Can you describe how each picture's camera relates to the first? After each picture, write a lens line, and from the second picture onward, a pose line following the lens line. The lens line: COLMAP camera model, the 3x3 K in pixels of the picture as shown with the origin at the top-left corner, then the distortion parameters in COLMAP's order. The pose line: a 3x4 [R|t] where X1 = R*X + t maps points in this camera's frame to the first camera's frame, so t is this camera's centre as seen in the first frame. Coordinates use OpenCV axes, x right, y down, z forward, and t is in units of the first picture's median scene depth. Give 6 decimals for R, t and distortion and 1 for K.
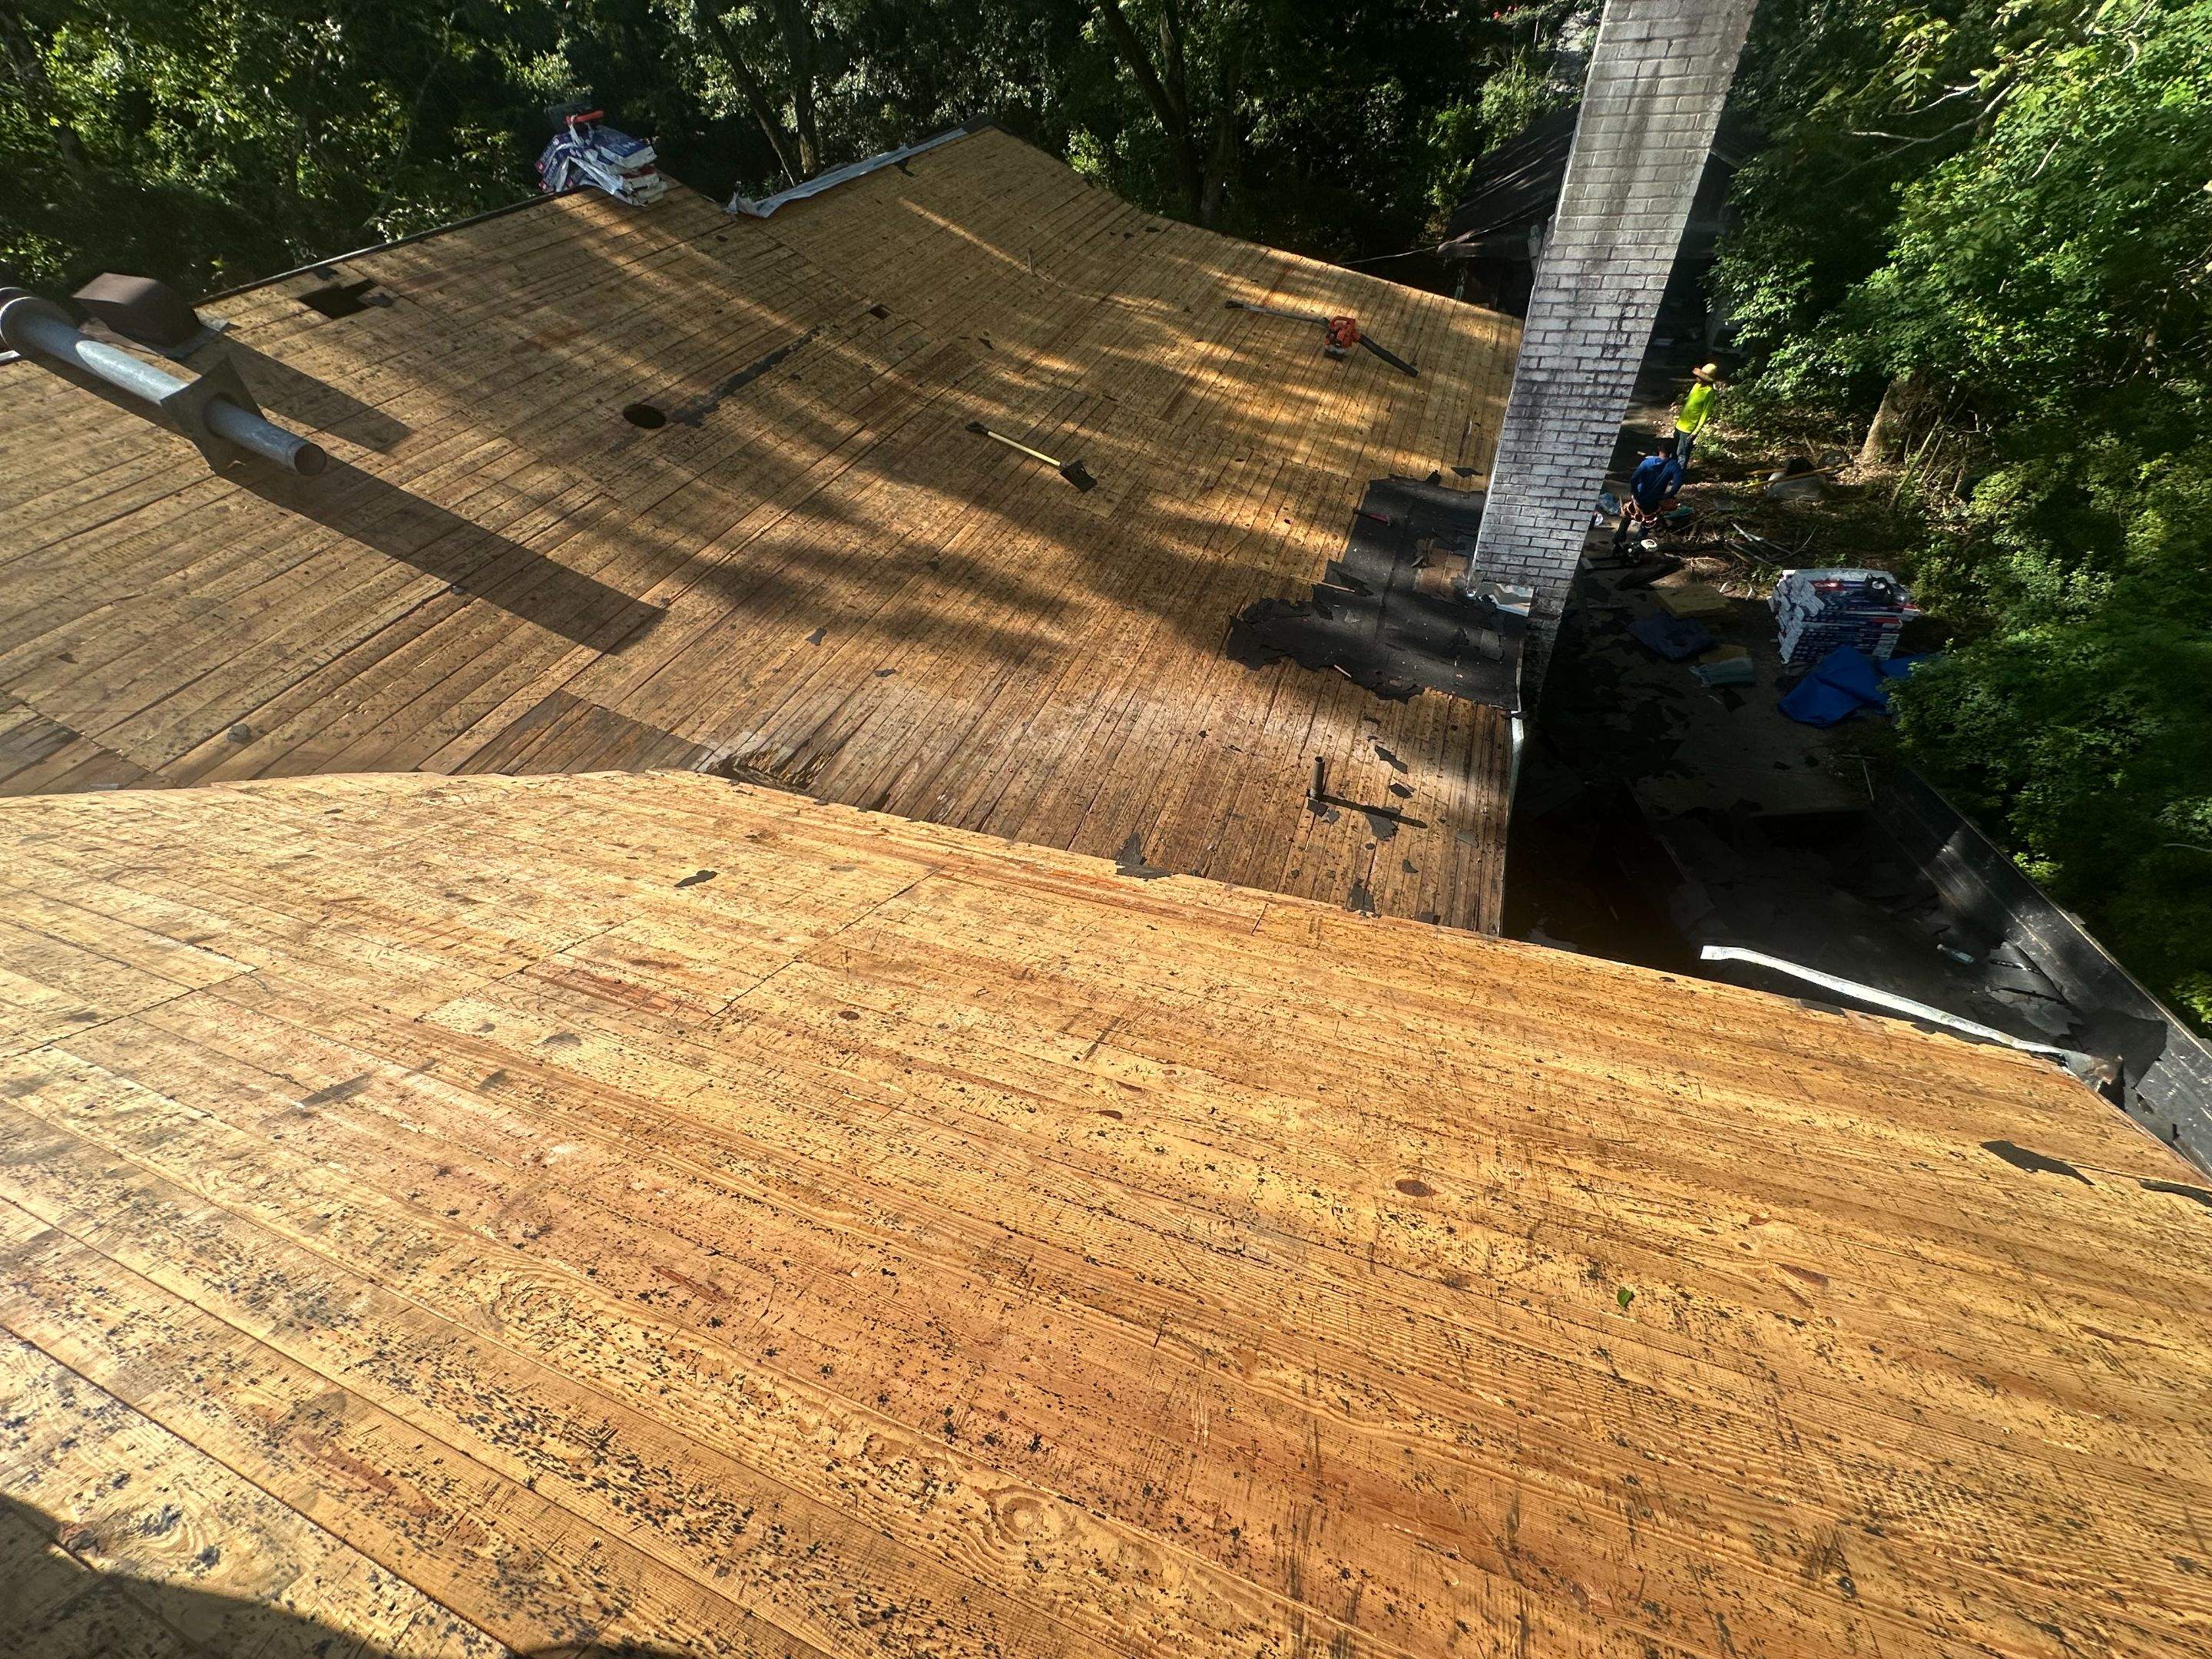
lens RADIAL K [[884.4, 0, 1109.1], [0, 884.4, 829.9], [0, 0, 1]] dist [-0.006686, 0.001932]
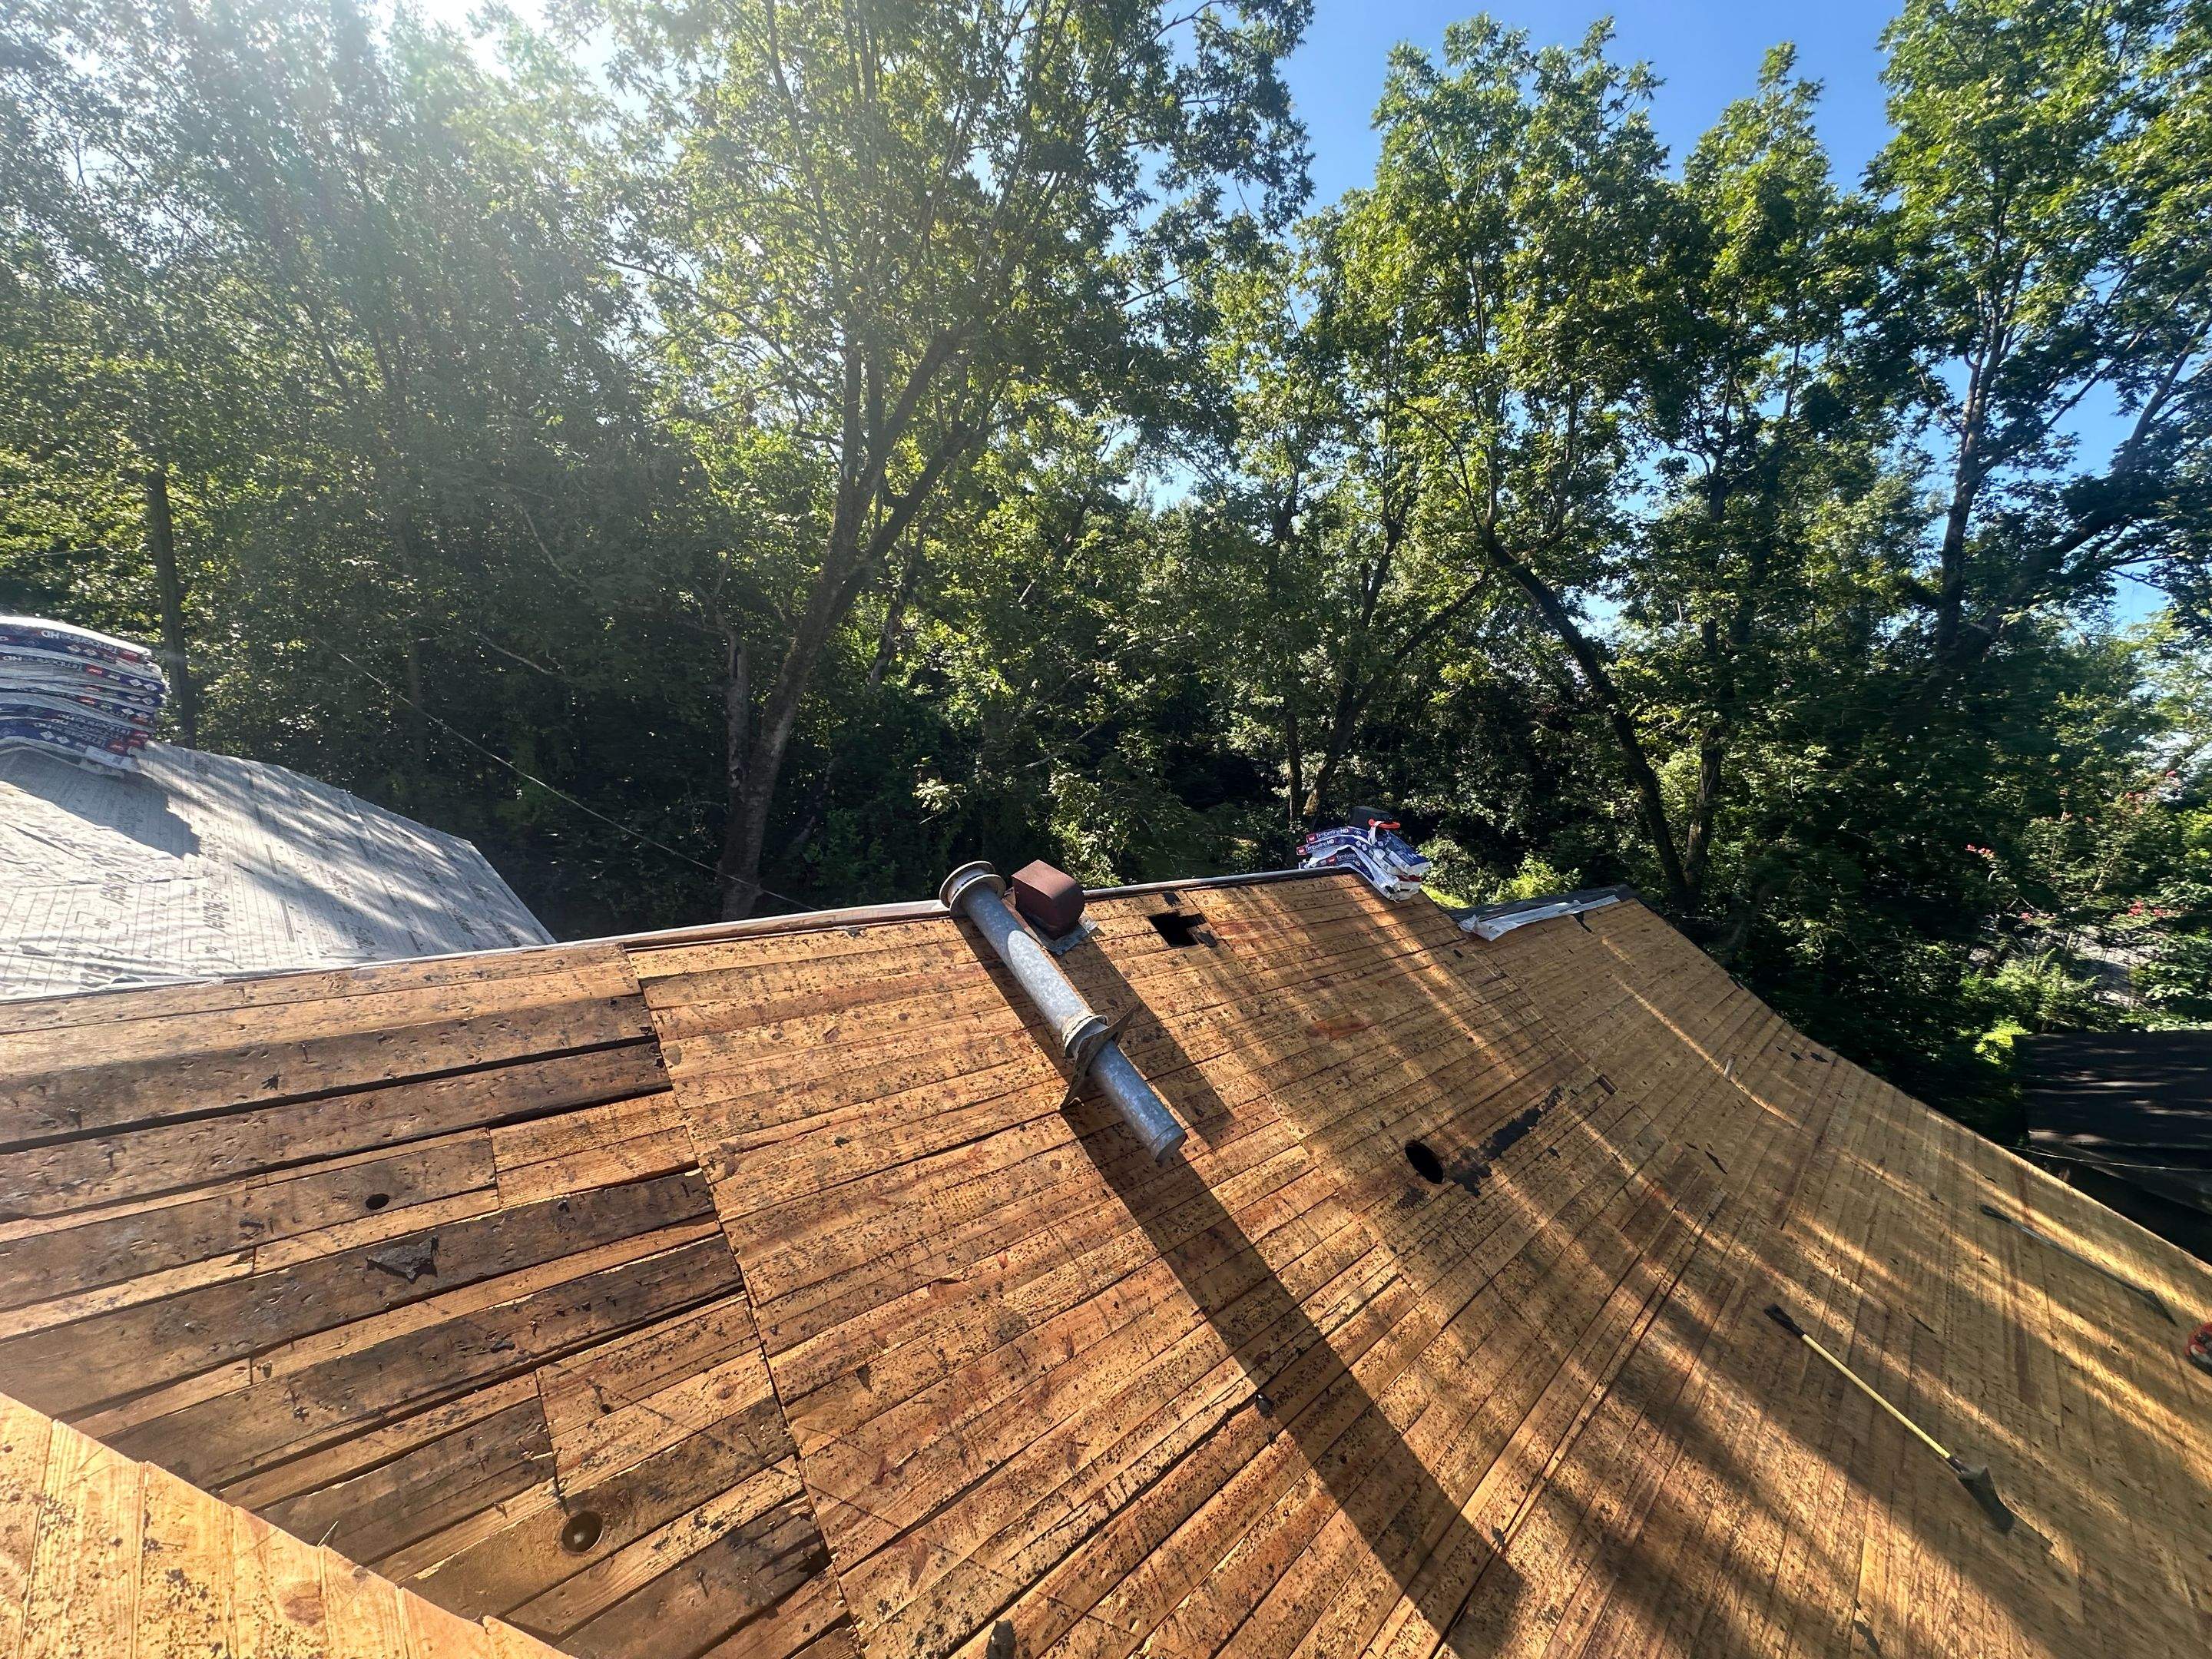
lens RADIAL K [[884.4, 0, 1109.1], [0, 884.4, 829.9], [0, 0, 1]] dist [-0.006686, 0.001932]
pose [[0.875564, 0.321151, -0.360901, -0.689693], [-0.469493, 0.741721, -0.478985, -0.204753], [0.113861, 0.588823, 0.800202, 0.175383]]
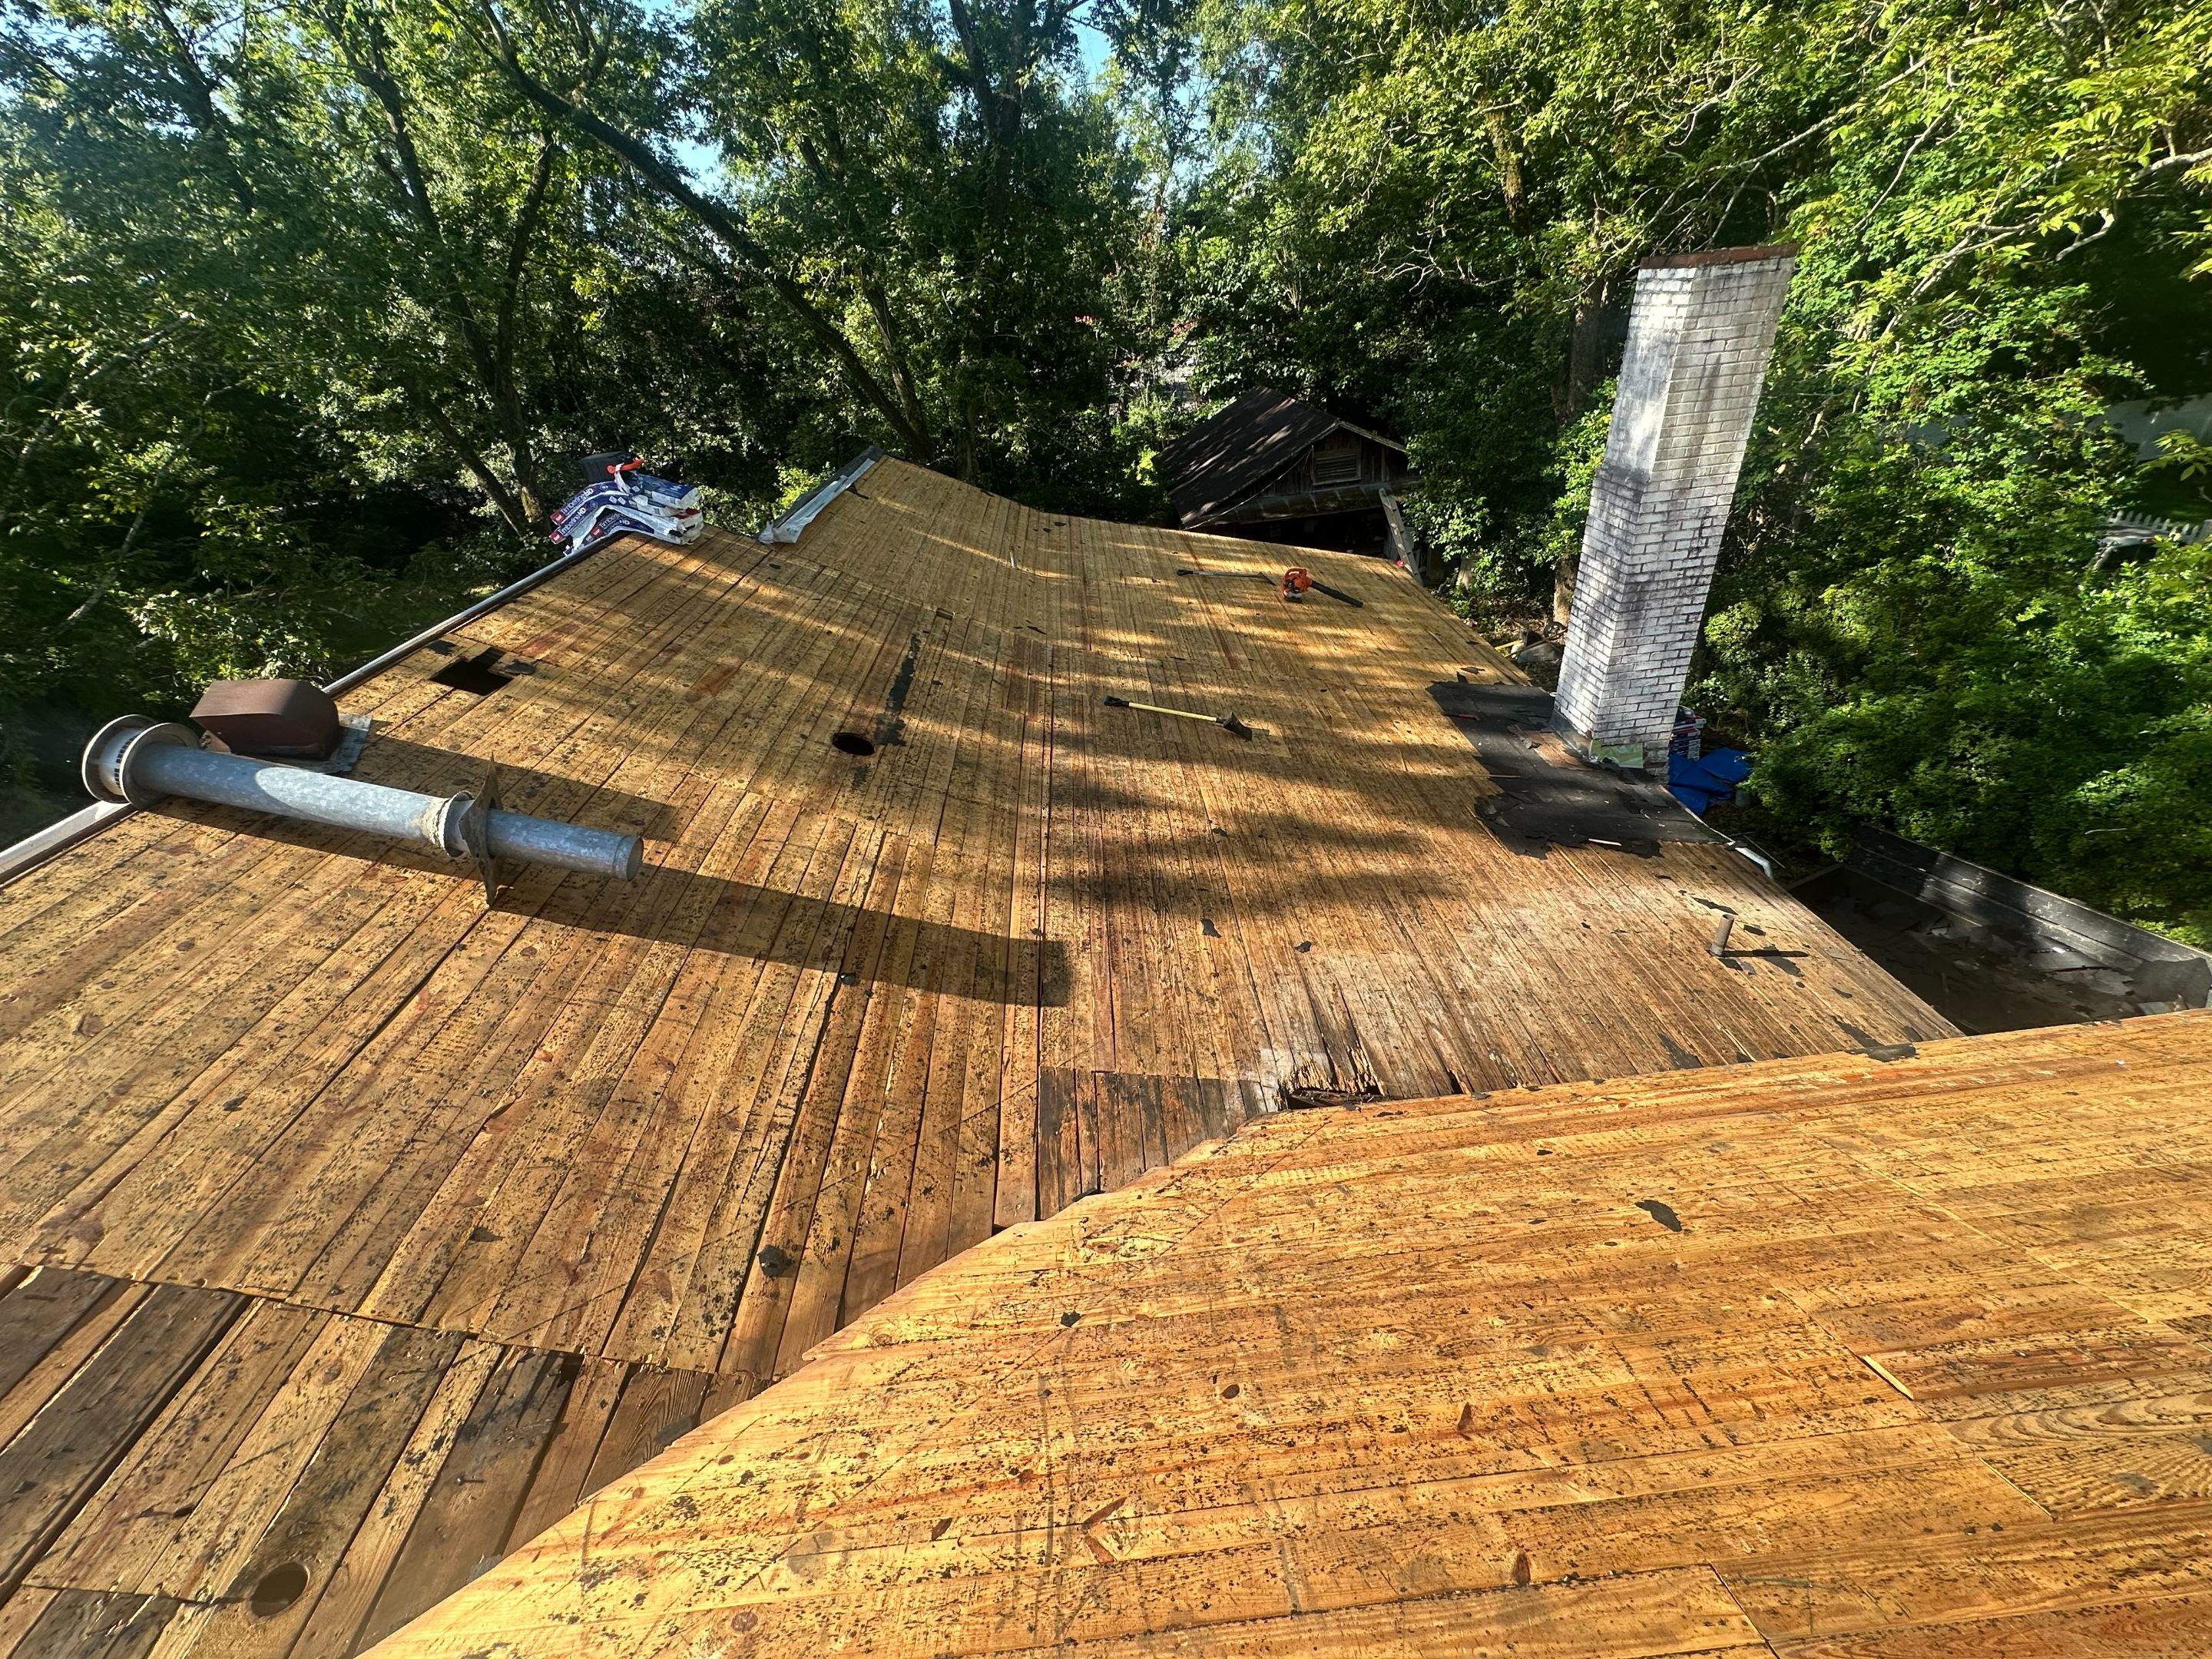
lens RADIAL K [[877.4, 0, 1106.0], [0, 877.4, 829.5], [0, 0, 1]] dist [-0.001602, 0.000206]
pose [[0.922672, -0.210609, 0.322987, -0.700344], [0.288689, 0.932607, -0.216570, -0.152810], [-0.255609, 0.293066, 0.921291, 0.189312]]
